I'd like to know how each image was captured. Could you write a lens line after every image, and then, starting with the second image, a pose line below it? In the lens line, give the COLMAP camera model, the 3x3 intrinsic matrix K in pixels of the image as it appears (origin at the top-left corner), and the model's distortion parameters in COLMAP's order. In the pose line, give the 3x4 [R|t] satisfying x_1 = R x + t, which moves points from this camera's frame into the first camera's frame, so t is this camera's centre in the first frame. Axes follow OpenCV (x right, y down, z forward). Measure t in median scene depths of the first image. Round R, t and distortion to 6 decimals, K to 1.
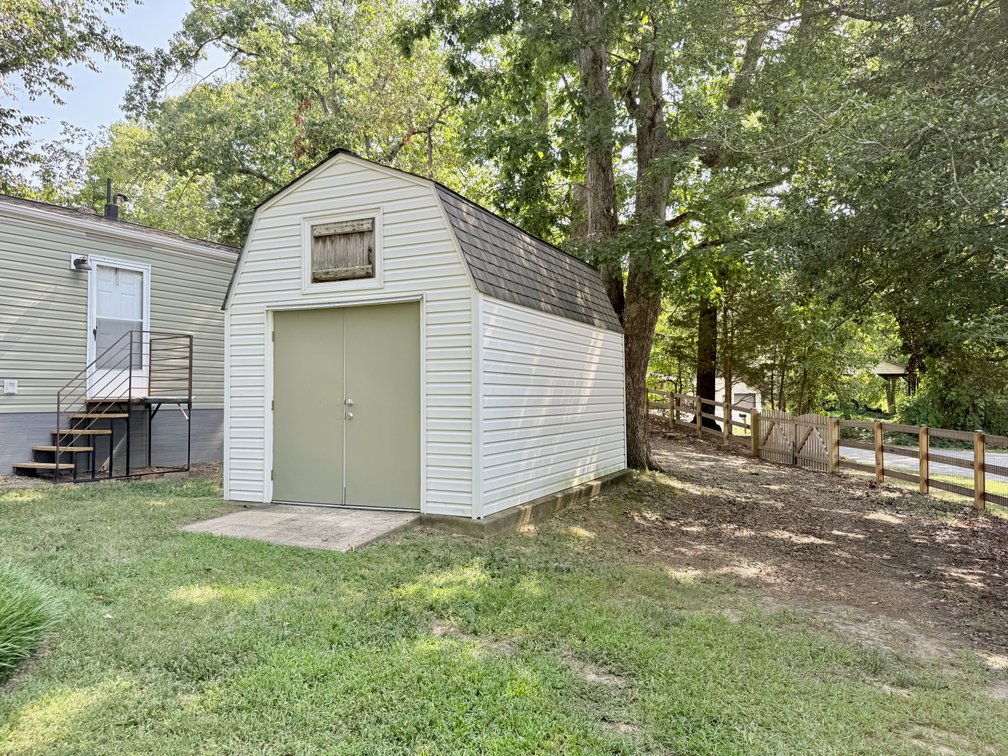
lens RADIAL K [[708.9, 0, 504.0], [0, 708.9, 378.0], [0, 0, 1]] dist [0.036132, -0.051369]
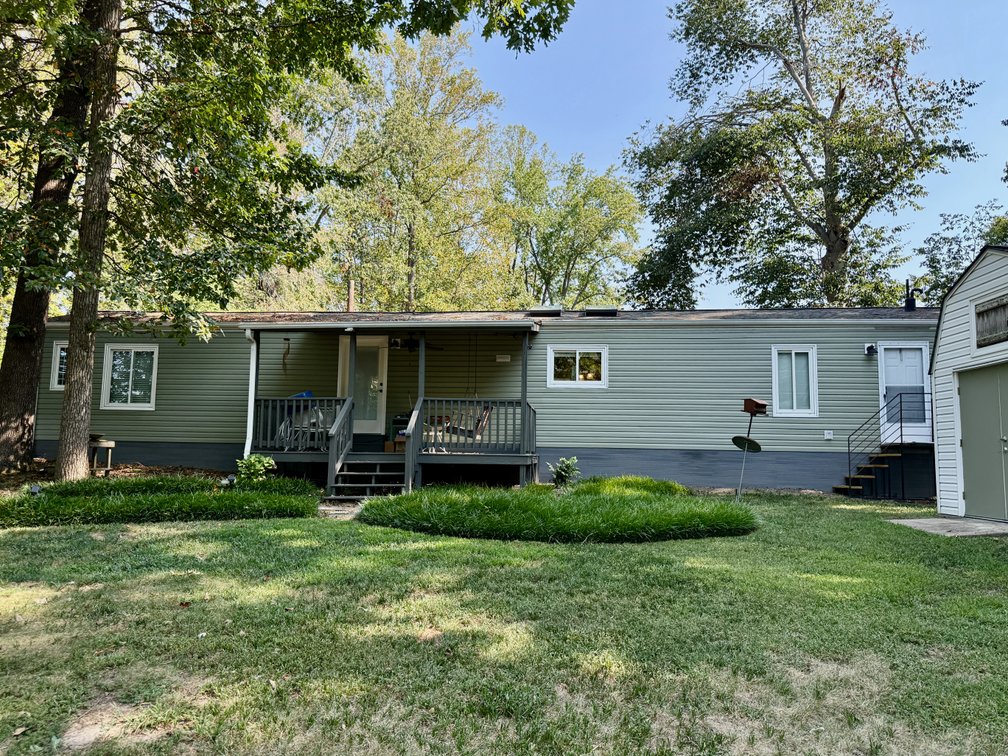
lens RADIAL K [[799.2, 0, 504.0], [0, 799.2, 378.0], [0, 0, 1]] dist [0.046877, -0.088189]
pose [[0.375706, -0.088345, -0.922518, 0.612676], [0.008268, 0.995726, -0.091989, 0.039710], [0.926702, 0.026933, 0.374831, -0.291192]]
